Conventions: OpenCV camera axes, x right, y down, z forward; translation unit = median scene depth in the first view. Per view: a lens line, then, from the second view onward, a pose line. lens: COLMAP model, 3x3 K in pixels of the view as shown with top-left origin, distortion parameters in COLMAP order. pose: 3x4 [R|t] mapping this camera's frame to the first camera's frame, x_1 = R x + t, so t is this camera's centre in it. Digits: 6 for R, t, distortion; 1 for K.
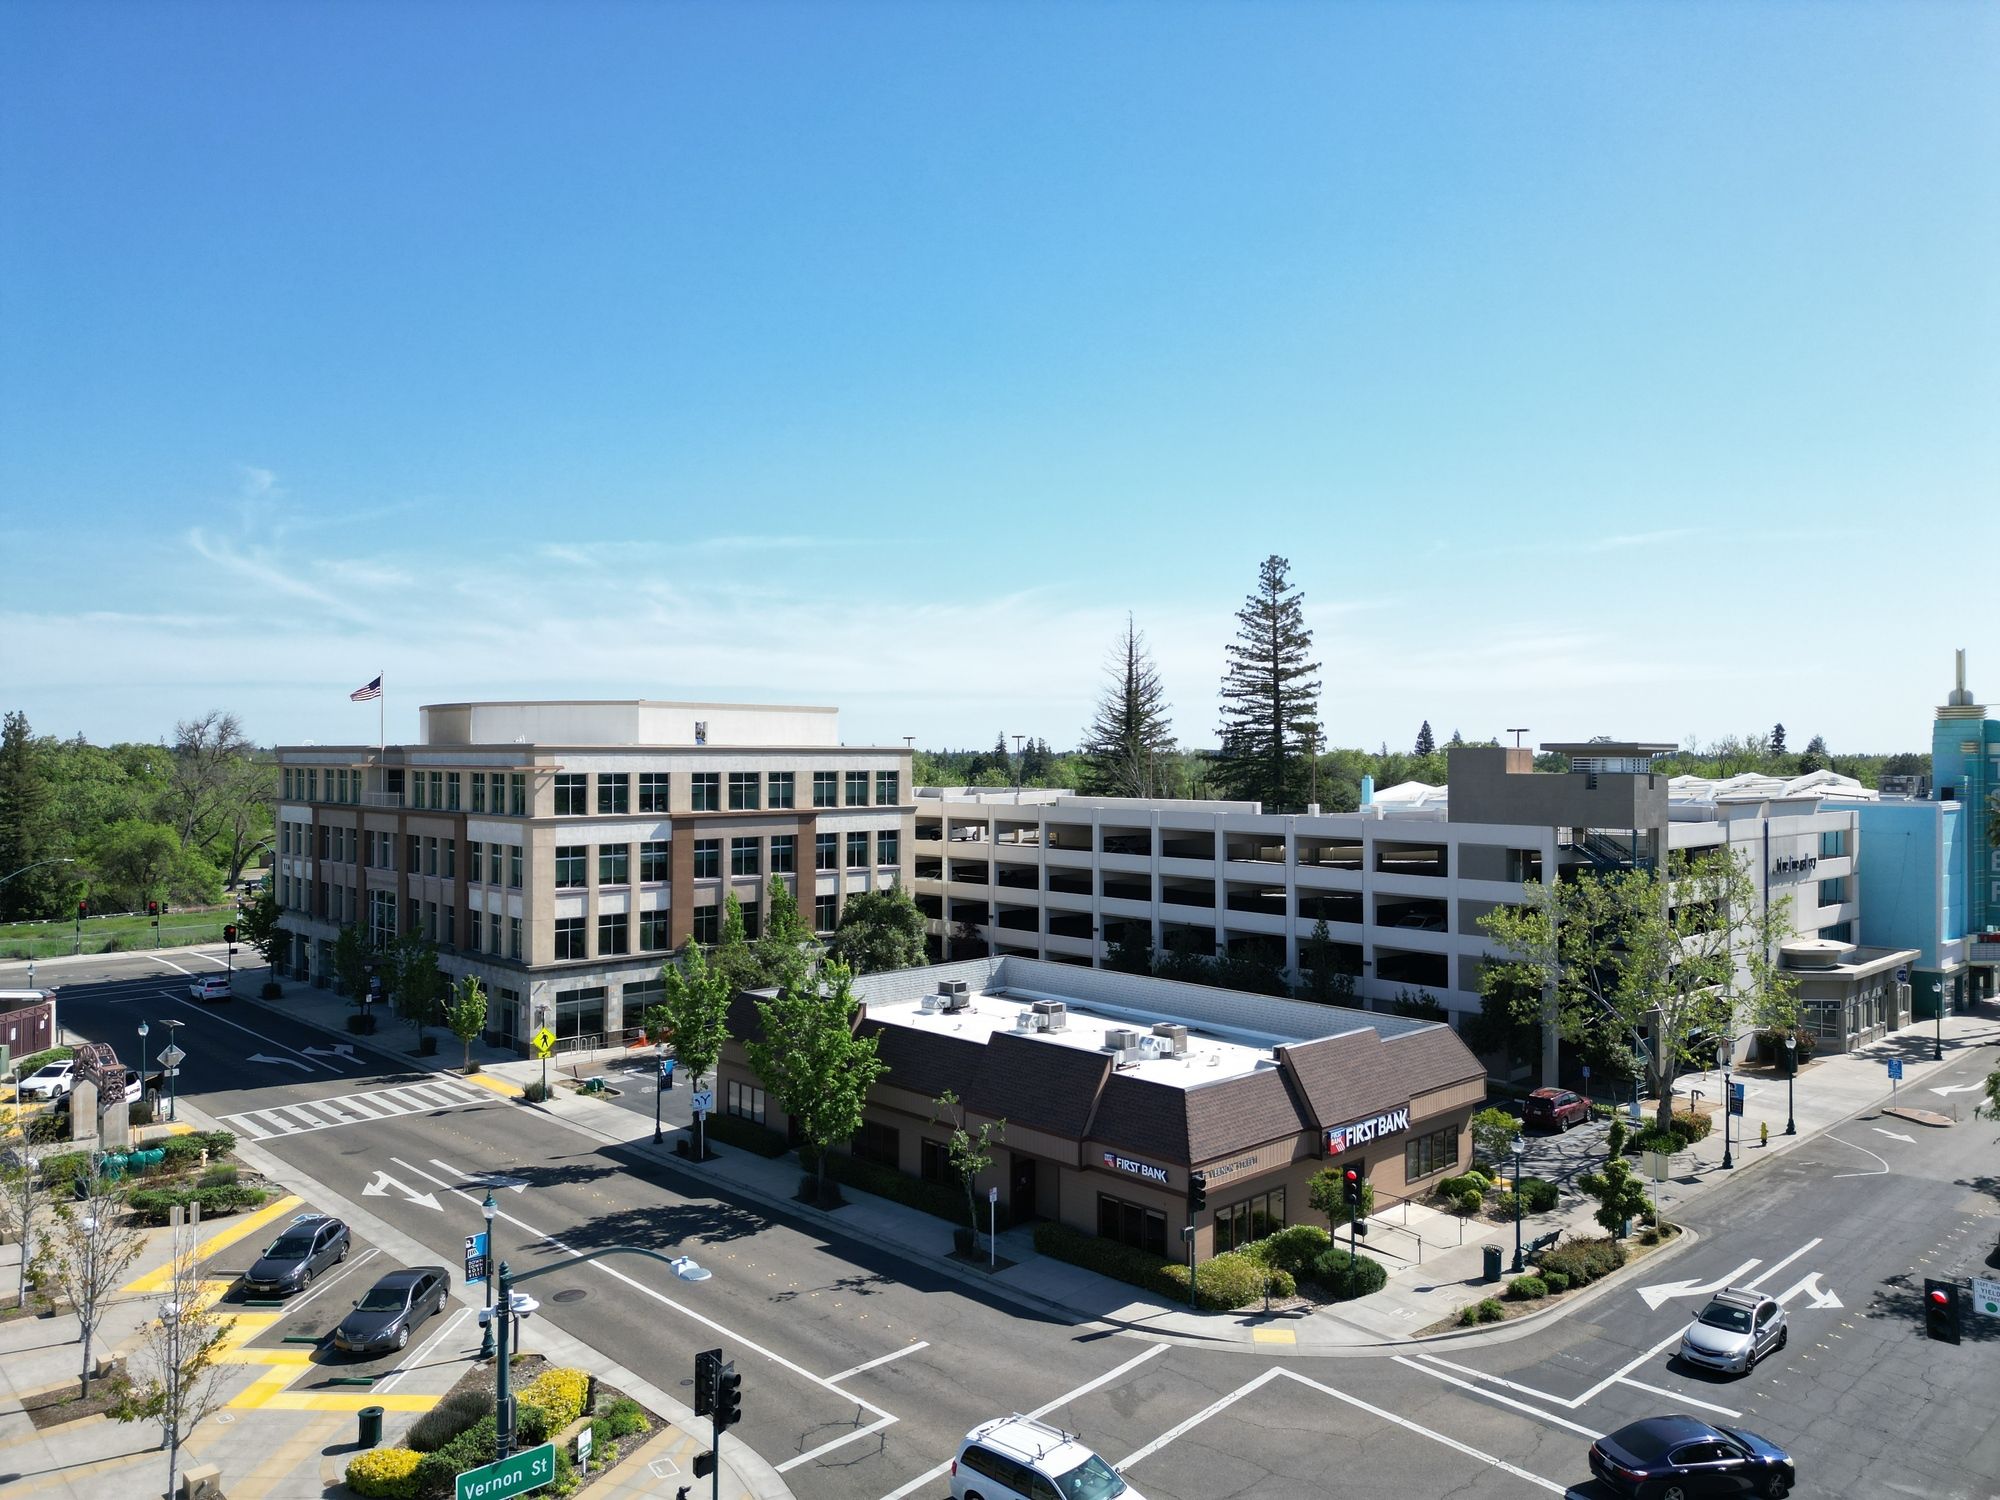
lens RADIAL K [[1416.2, 0, 1000.0], [0, 1416.2, 750.0], [0, 0, 1]] dist [0.091171, -0.113635]
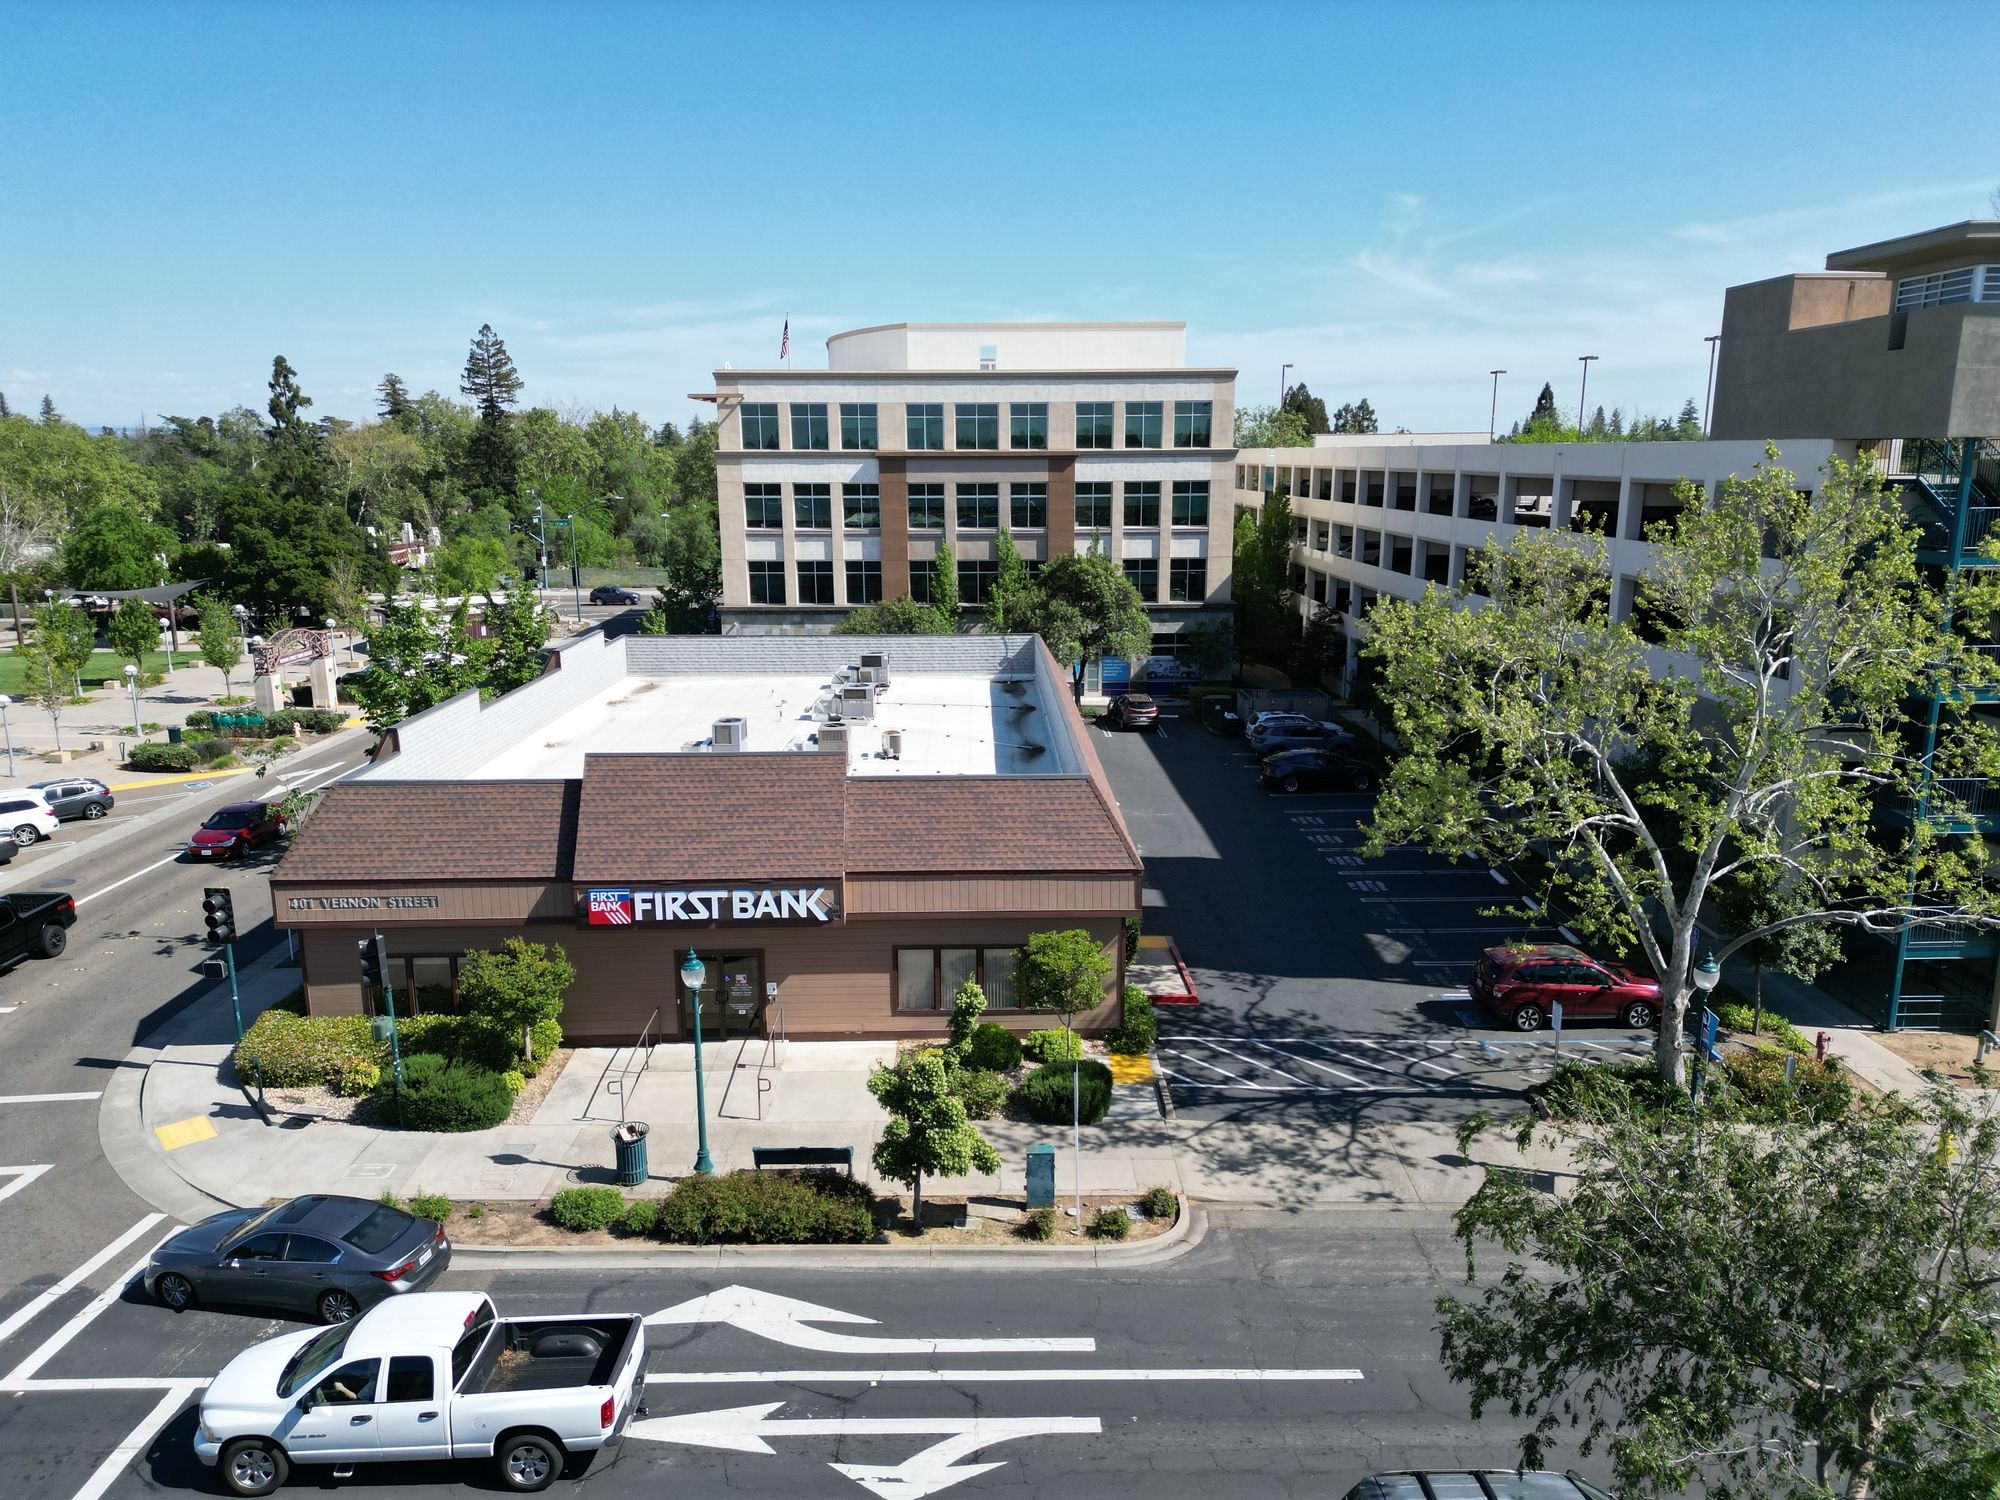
lens RADIAL K [[1416.2, 0, 1000.0], [0, 1416.2, 750.0], [0, 0, 1]] dist [0.091171, -0.113635]
pose [[0.731795, 0.133873, -0.668247, 0.733059], [0.007822, 0.978803, 0.204654, 0.076352], [0.681480, -0.154992, 0.715236, 0.650375]]
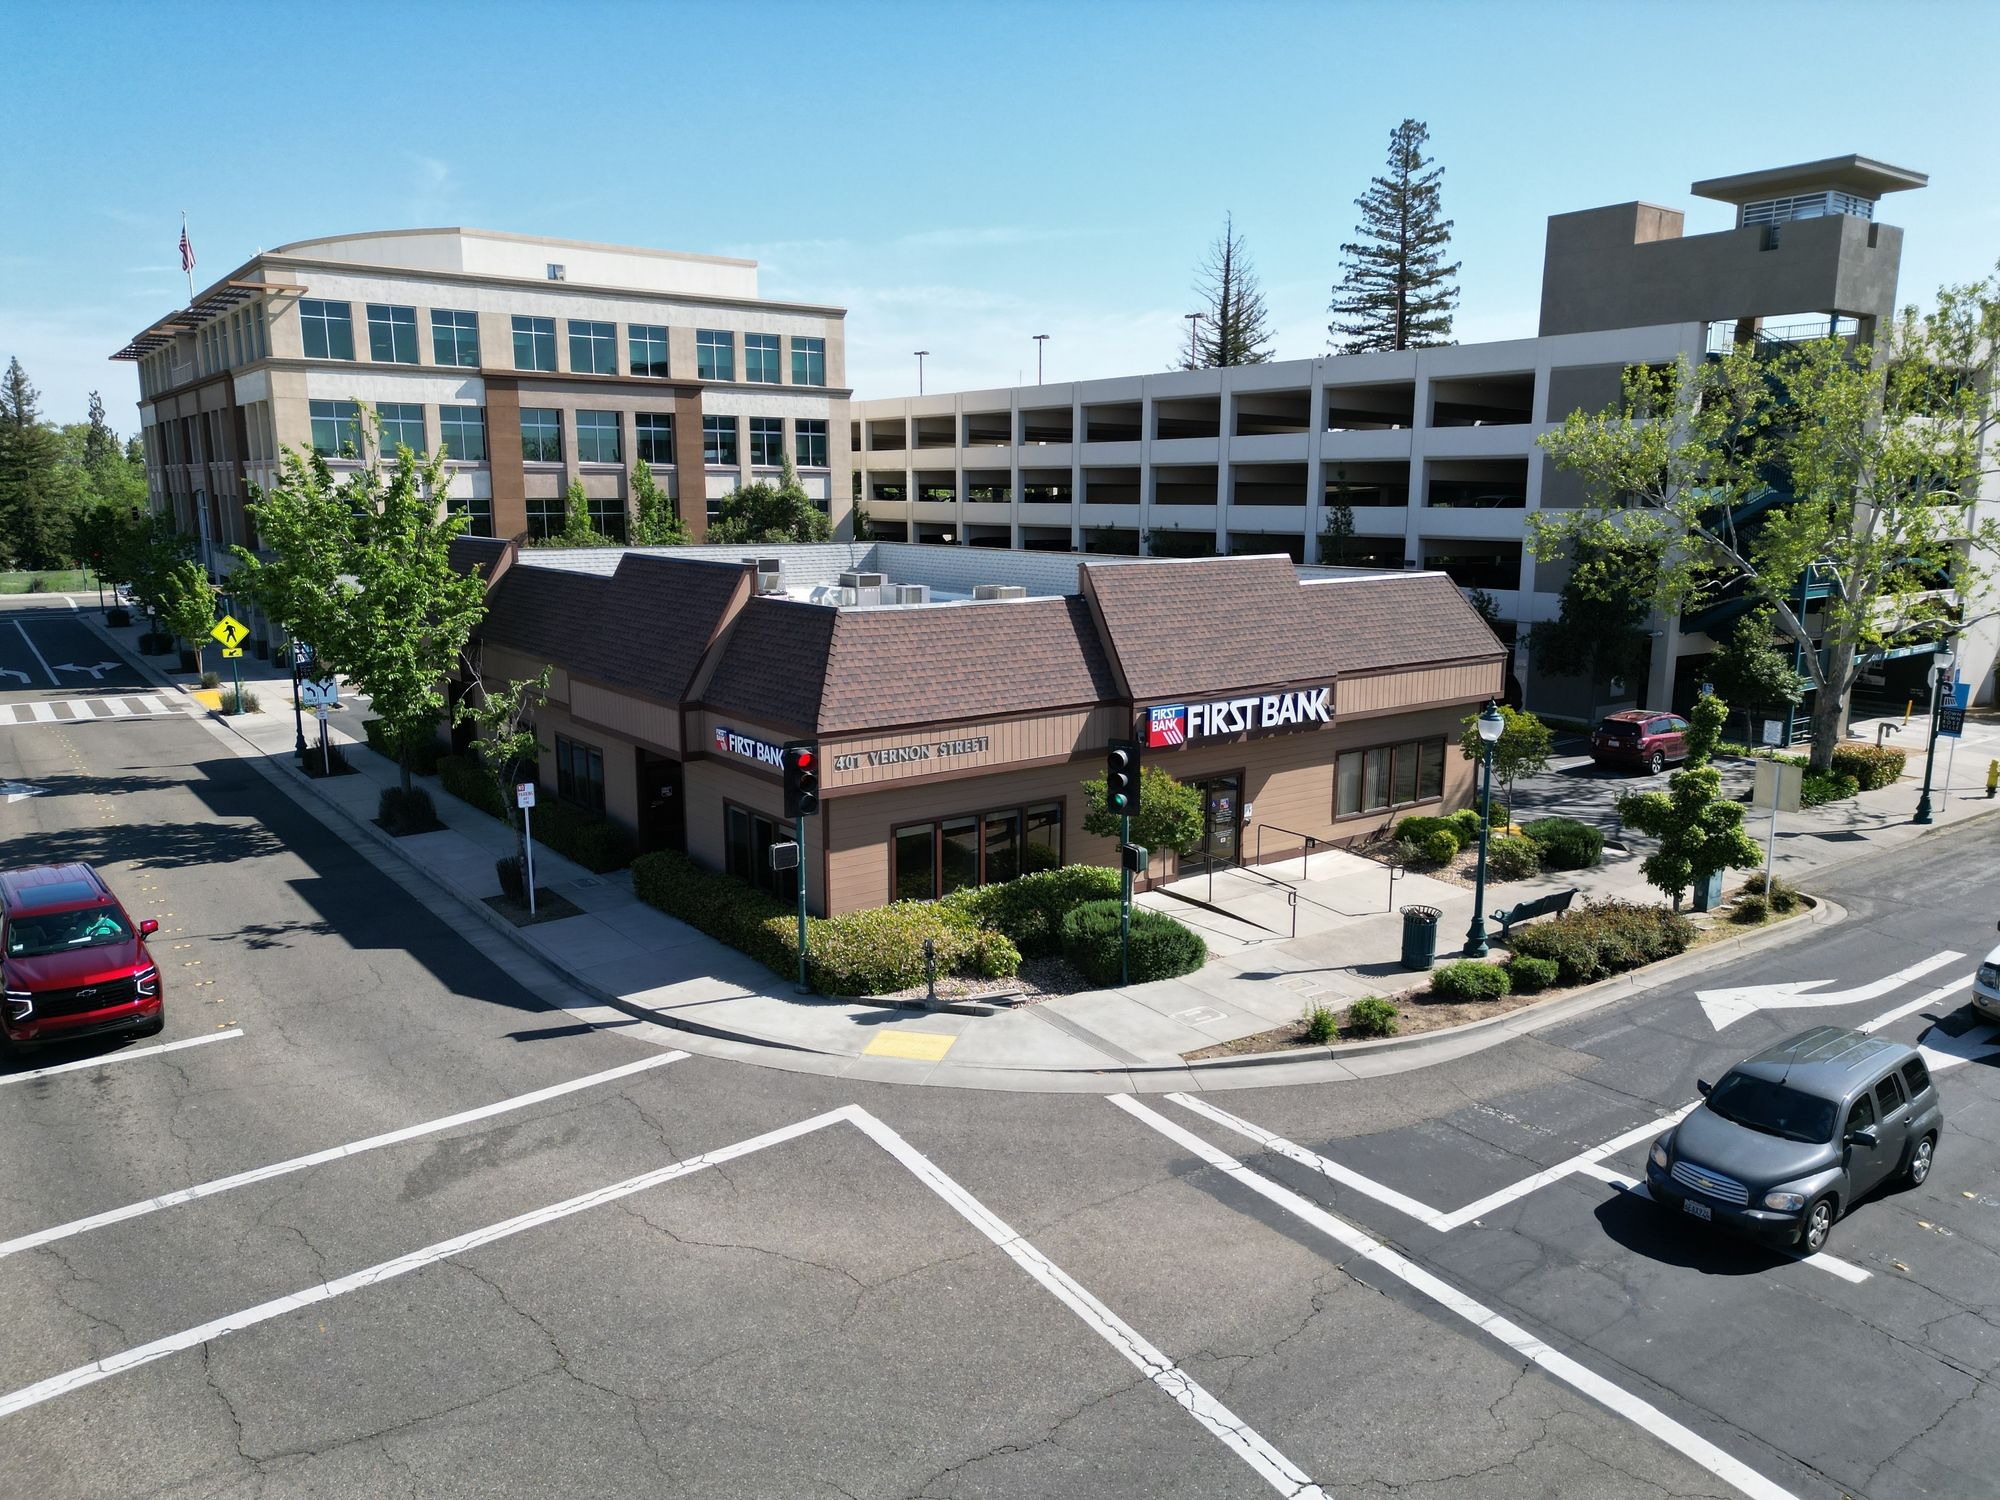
lens RADIAL K [[1416.2, 0, 1000.0], [0, 1416.2, 750.0], [0, 0, 1]] dist [0.091171, -0.113635]
pose [[0.992109, 0.021499, -0.123523, 0.228968], [0.001514, 0.983063, 0.183261, 0.173243], [0.125371, -0.182002, 0.975273, 0.431805]]
